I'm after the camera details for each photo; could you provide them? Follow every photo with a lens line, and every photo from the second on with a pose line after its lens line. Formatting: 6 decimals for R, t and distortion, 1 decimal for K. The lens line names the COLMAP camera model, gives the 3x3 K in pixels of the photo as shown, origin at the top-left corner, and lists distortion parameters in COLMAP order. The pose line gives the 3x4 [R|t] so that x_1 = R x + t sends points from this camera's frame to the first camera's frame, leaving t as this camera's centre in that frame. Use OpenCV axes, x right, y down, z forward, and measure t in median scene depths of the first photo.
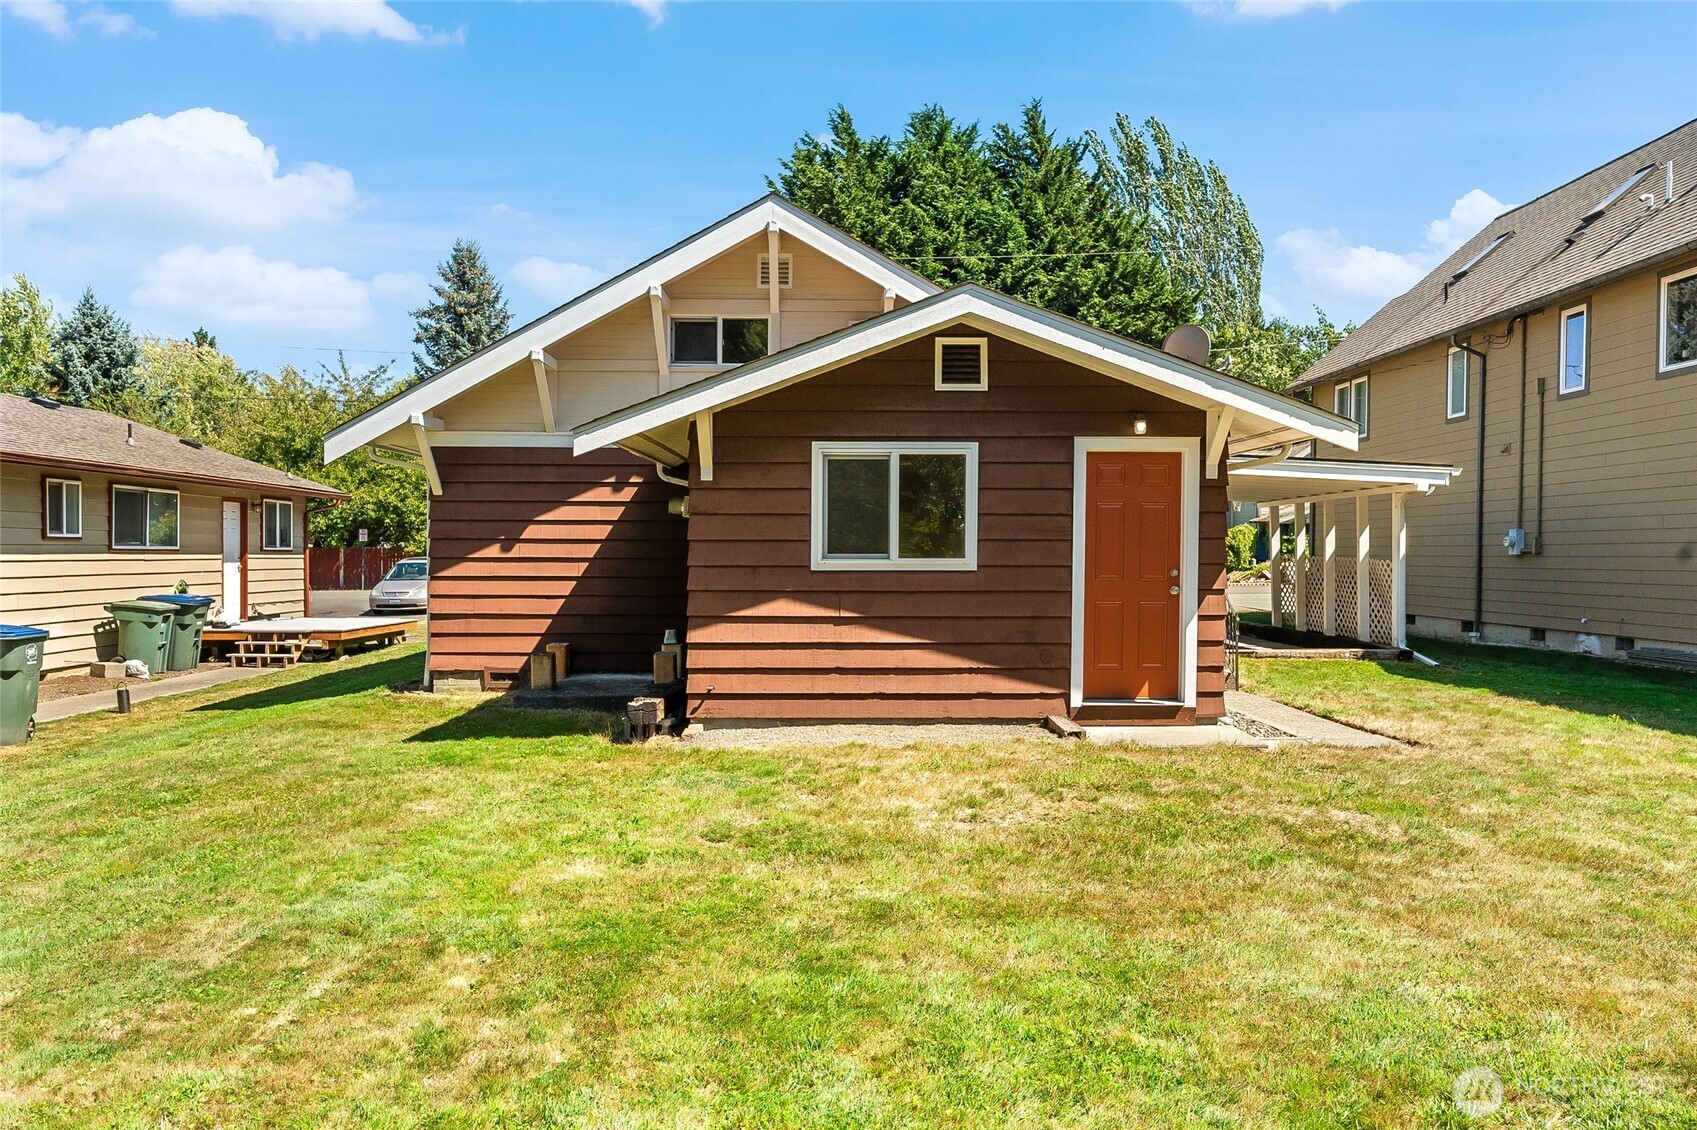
lens RADIAL K [[1279.3, 0, 848.5], [0, 1279.3, 565.0], [0, 0, 1]] dist [-0.003499, 0.002688]
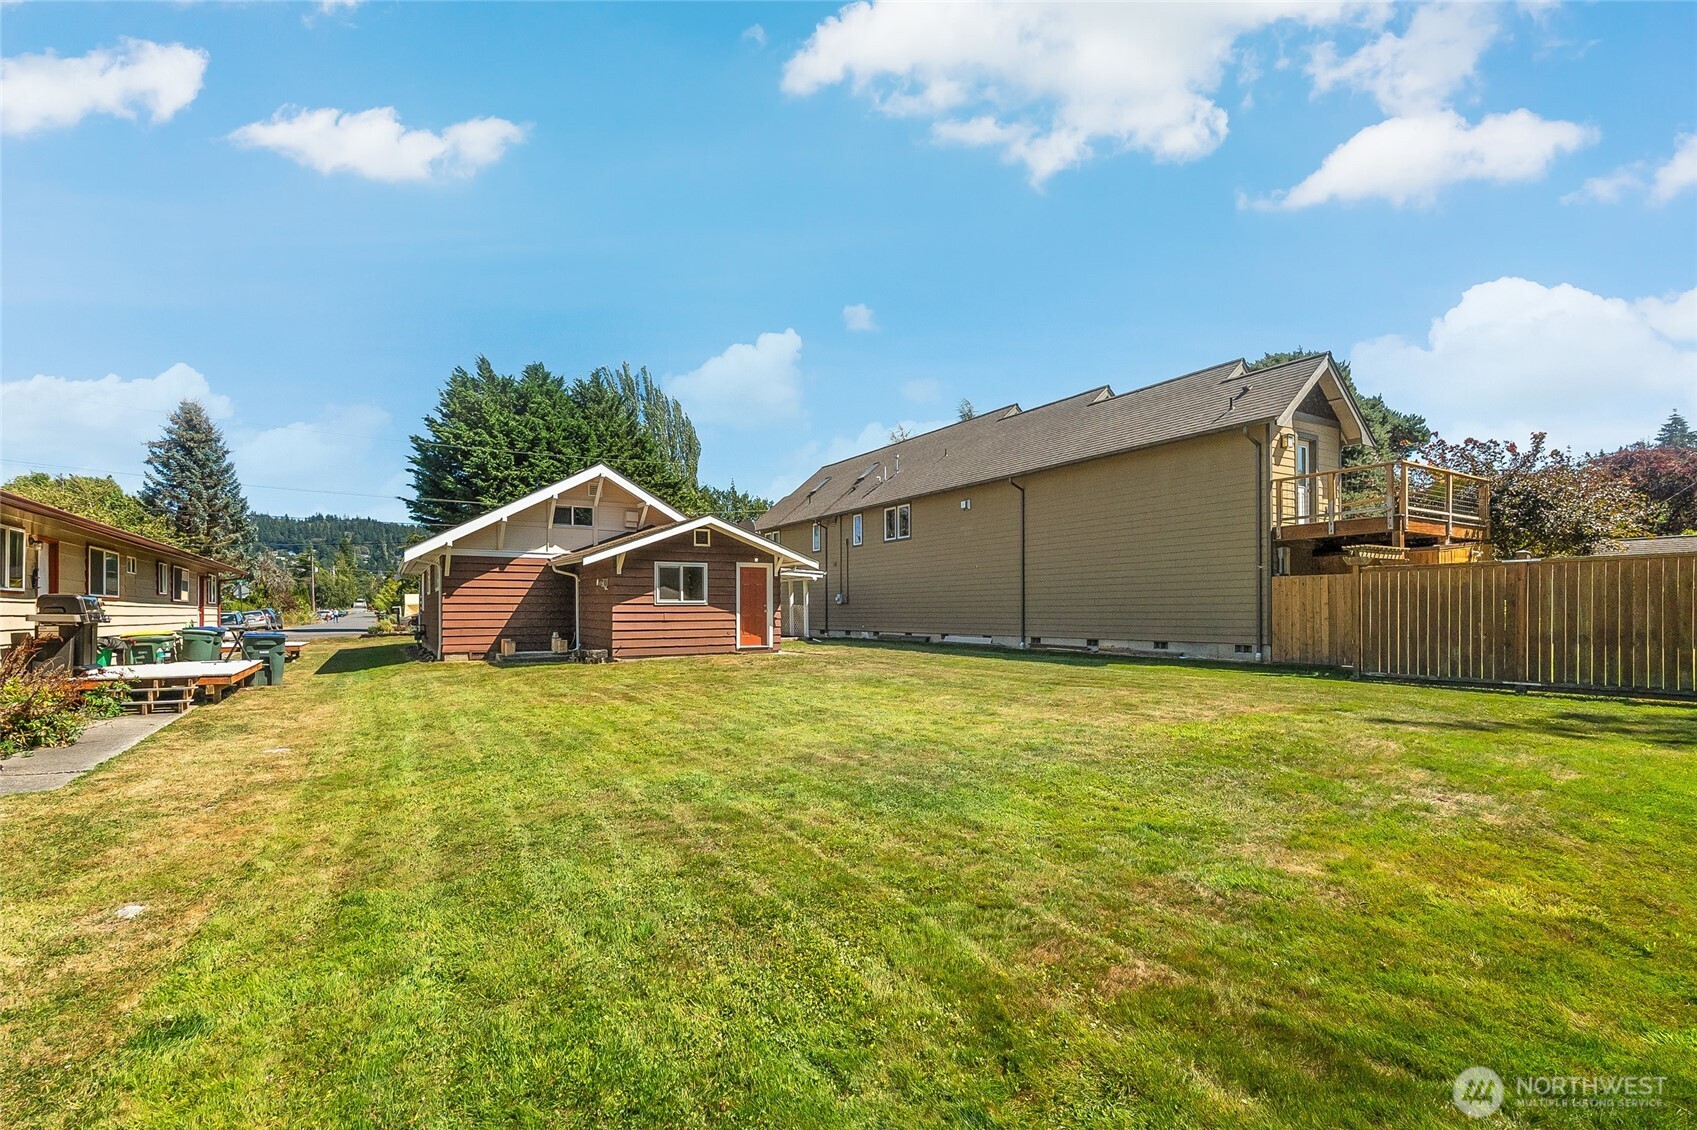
lens RADIAL K [[760.6, 0, 849.2], [0, 760.6, 612.6], [0, 0, 1]] dist [0.000968, 0.000152]
pose [[0.858892, -0.008257, 0.512091, -0.341678], [0.012317, 0.999914, -0.004536, 0.022445], [-0.512009, 0.010204, 0.858919, -0.469207]]
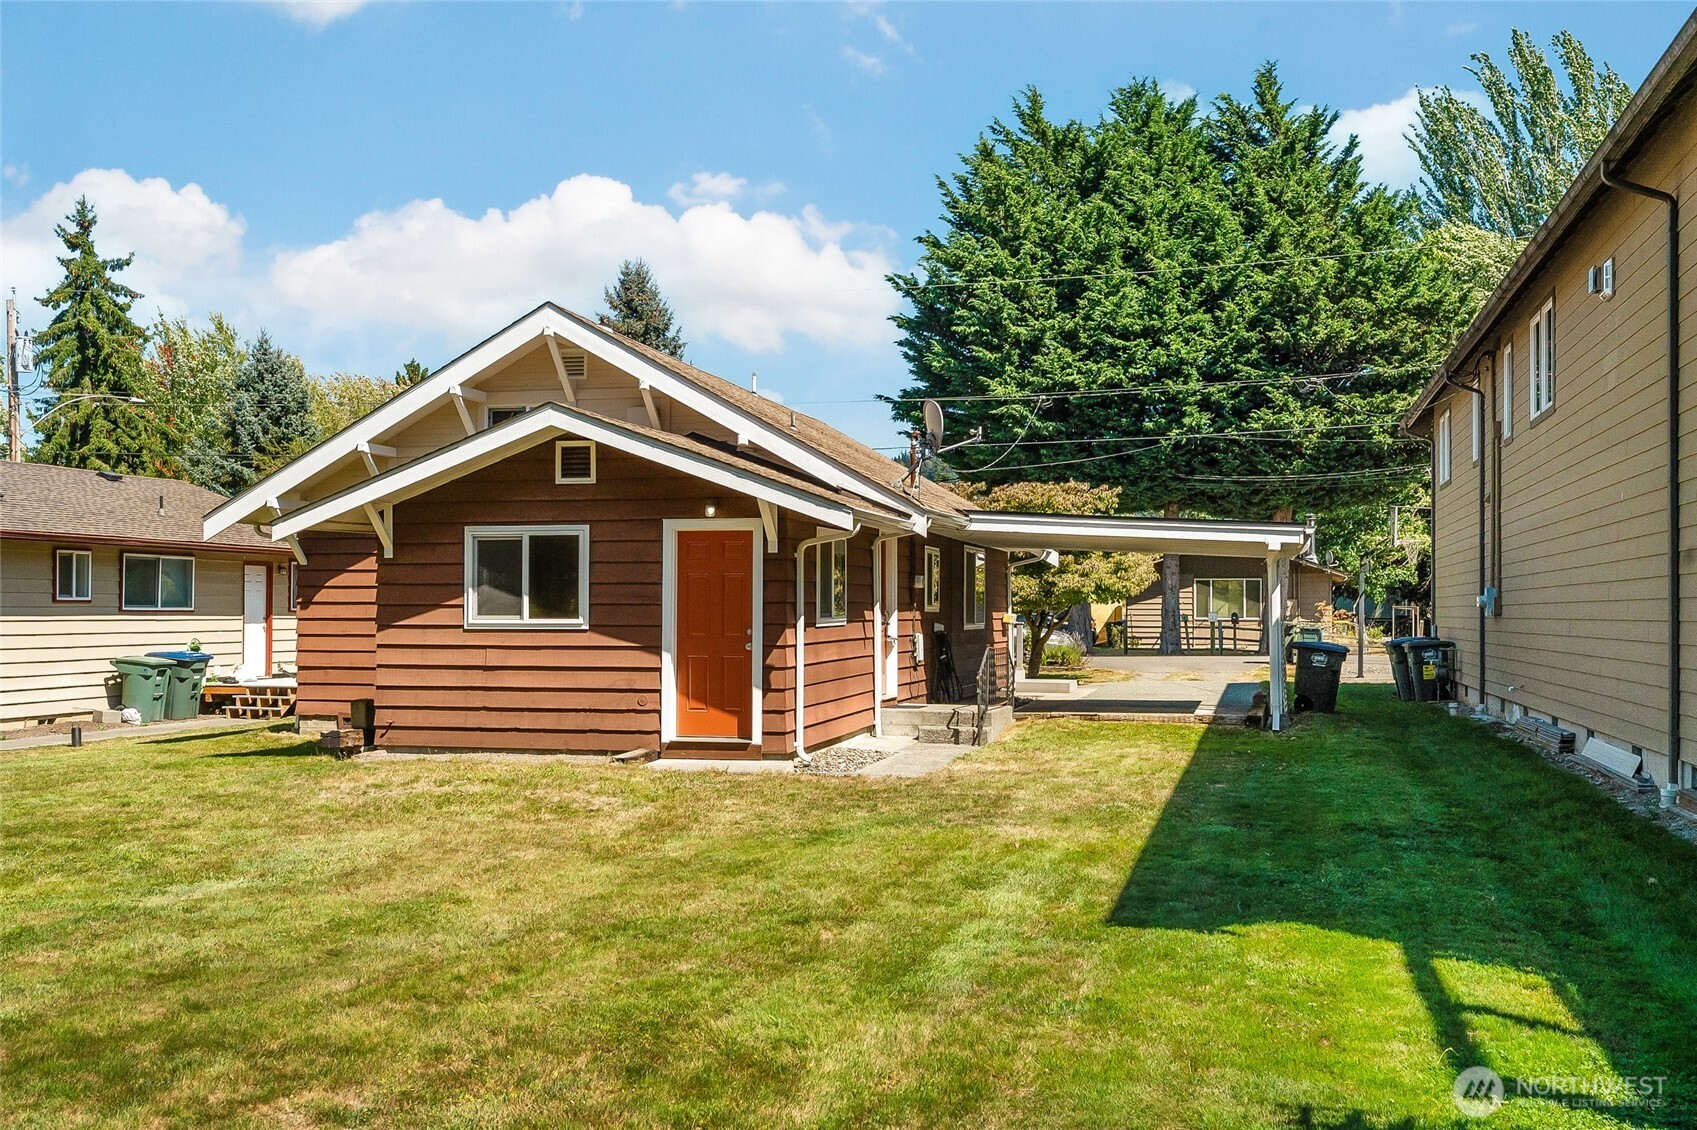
lens RADIAL K [[1687.5, 0, 848.5], [0, 1687.5, 565.0], [0, 0, 1]] dist [0.003745, 0.008894]
pose [[0.968044, -0.006904, -0.250686, 0.470440], [-0.002497, 0.999306, -0.037161, 0.001535], [0.250768, 0.036599, 0.967355, -0.318950]]
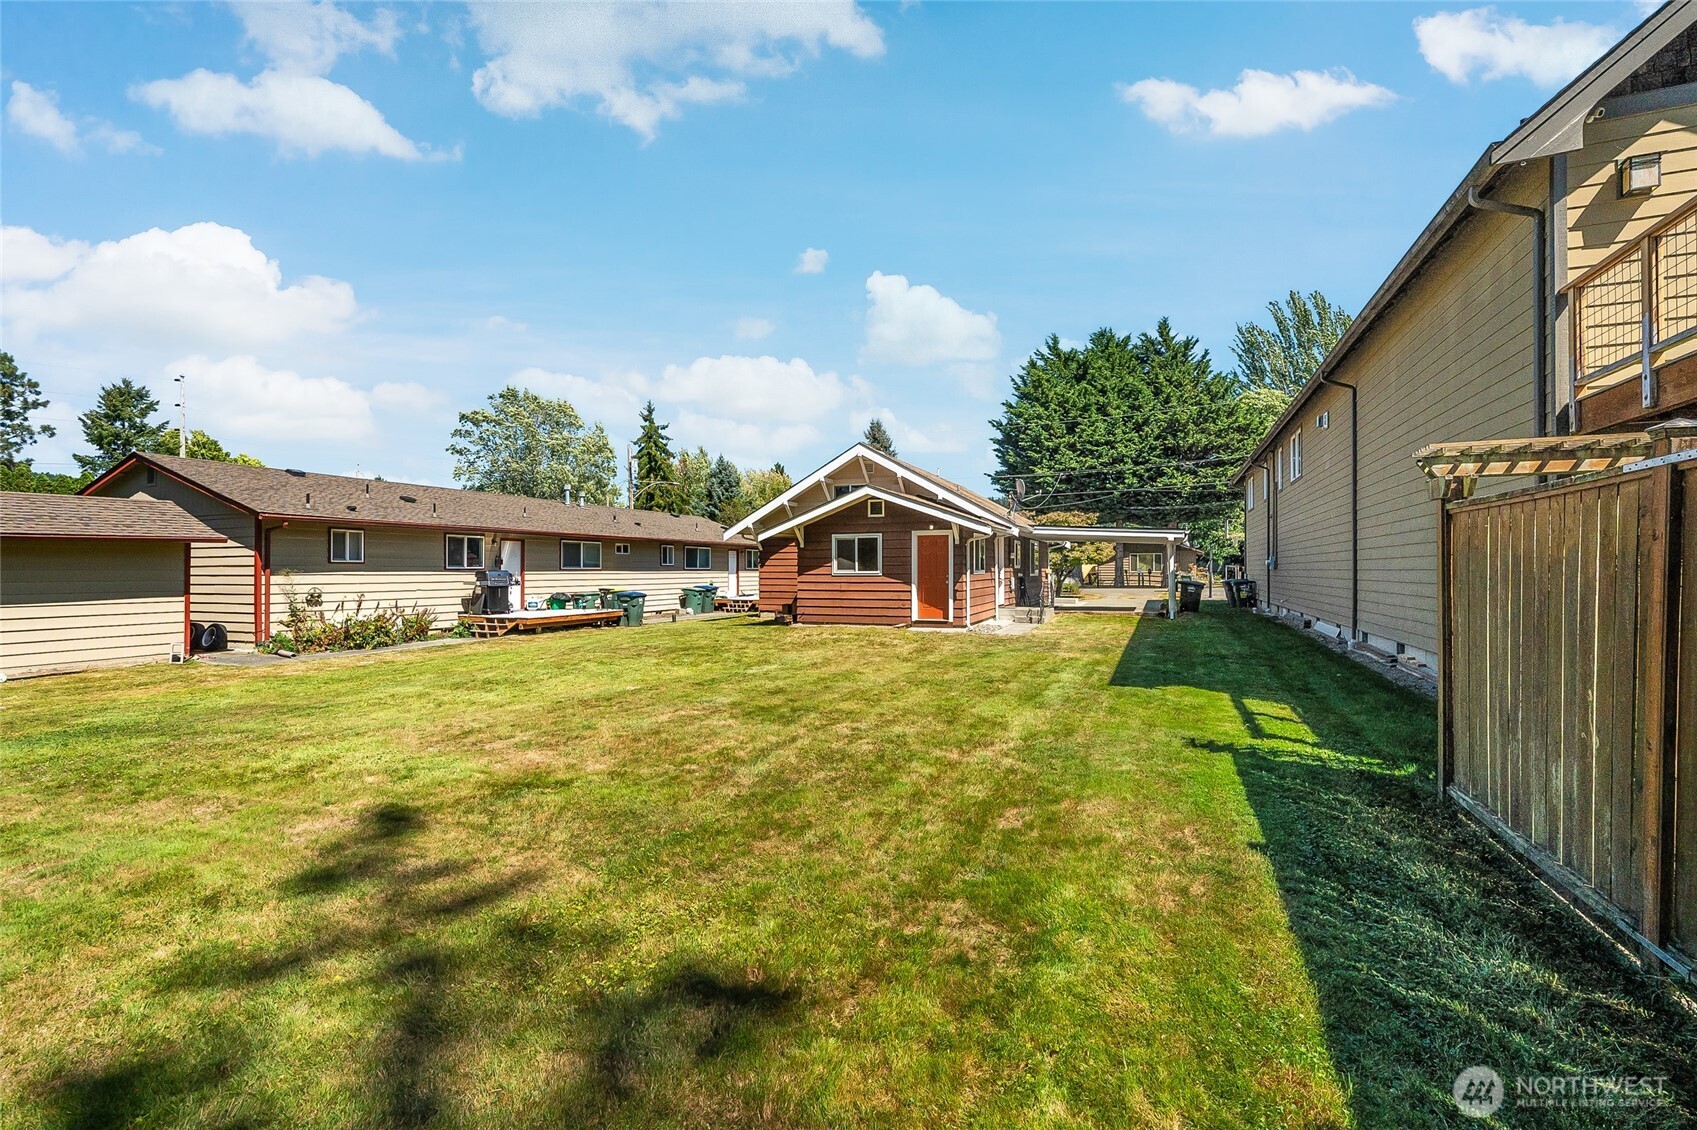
lens RADIAL K [[752.3, 0, 843.6], [0, 752.3, 559.4], [0, 0, 1]] dist [-0.002238, -0.000204]
pose [[0.916142, -0.009146, -0.400749, 0.464190], [-0.000184, 0.999730, -0.023237, 0.005404], [0.400854, 0.021362, 0.915893, -0.432222]]
